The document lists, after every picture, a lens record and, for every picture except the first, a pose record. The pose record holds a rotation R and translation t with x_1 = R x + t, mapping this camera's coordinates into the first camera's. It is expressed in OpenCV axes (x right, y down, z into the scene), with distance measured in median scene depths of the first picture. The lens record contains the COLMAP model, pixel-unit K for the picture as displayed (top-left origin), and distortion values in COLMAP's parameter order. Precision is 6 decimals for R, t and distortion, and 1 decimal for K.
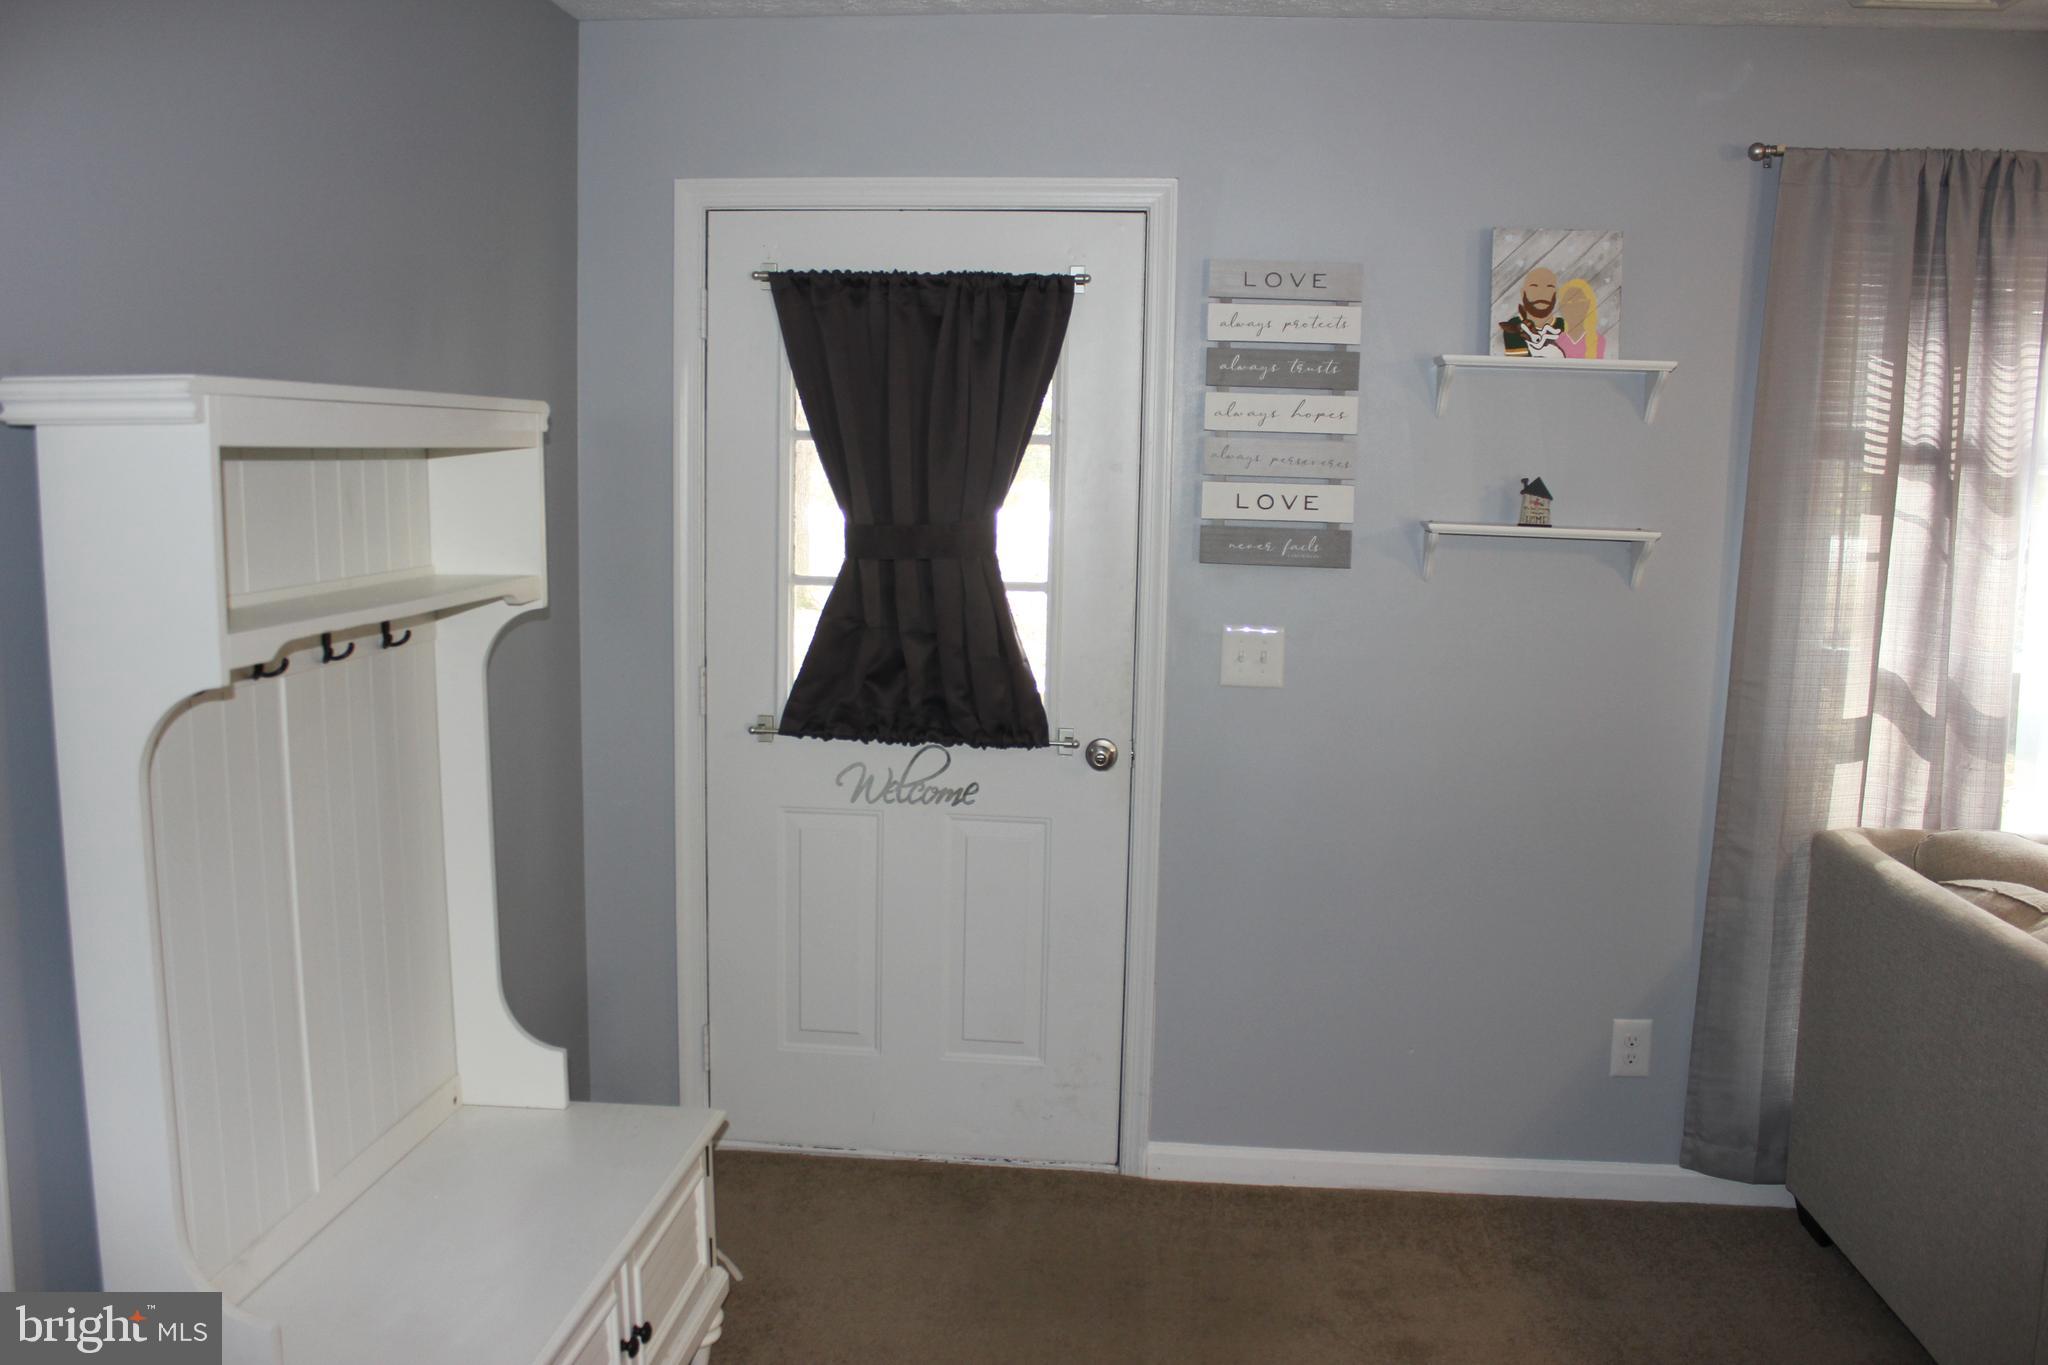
lens RADIAL K [[1723.7, 0, 1020.8], [0, 1723.7, 661.3], [0, 0, 1]] dist [-0.150617, 0.119139]
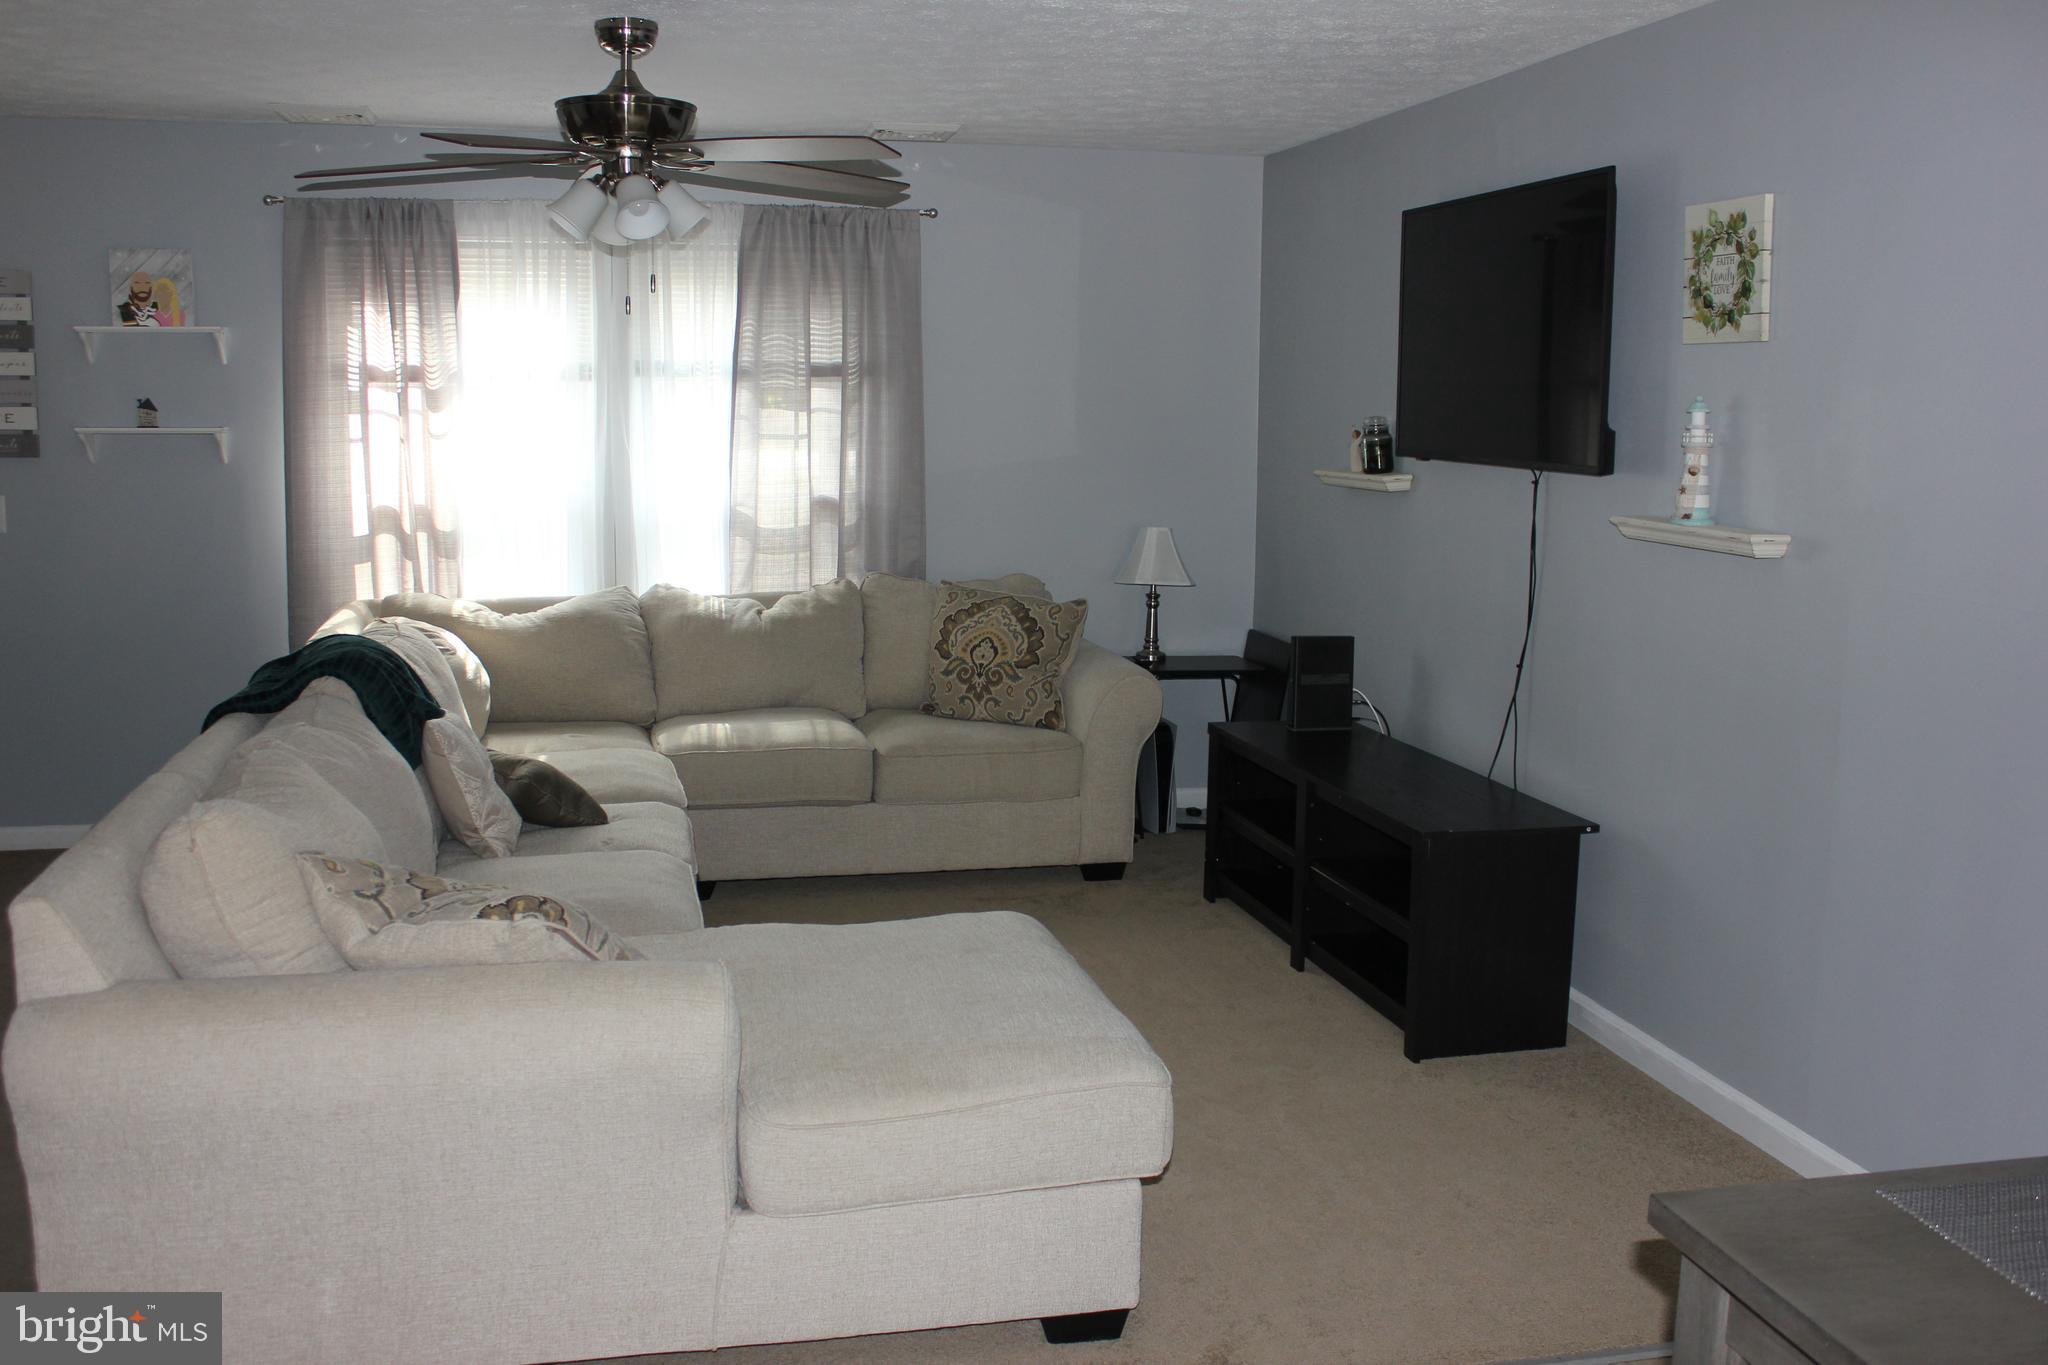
lens RADIAL K [[1926.8, 0, 1128.8], [0, 1926.8, 638.2], [0, 0, 1]] dist [-0.086085, 0.000000]
pose [[0.943088, -0.054734, 0.328009, 0.583304], [0.050038, 0.998488, 0.022746, 0.130329], [-0.328758, -0.005038, 0.944401, -1.035709]]
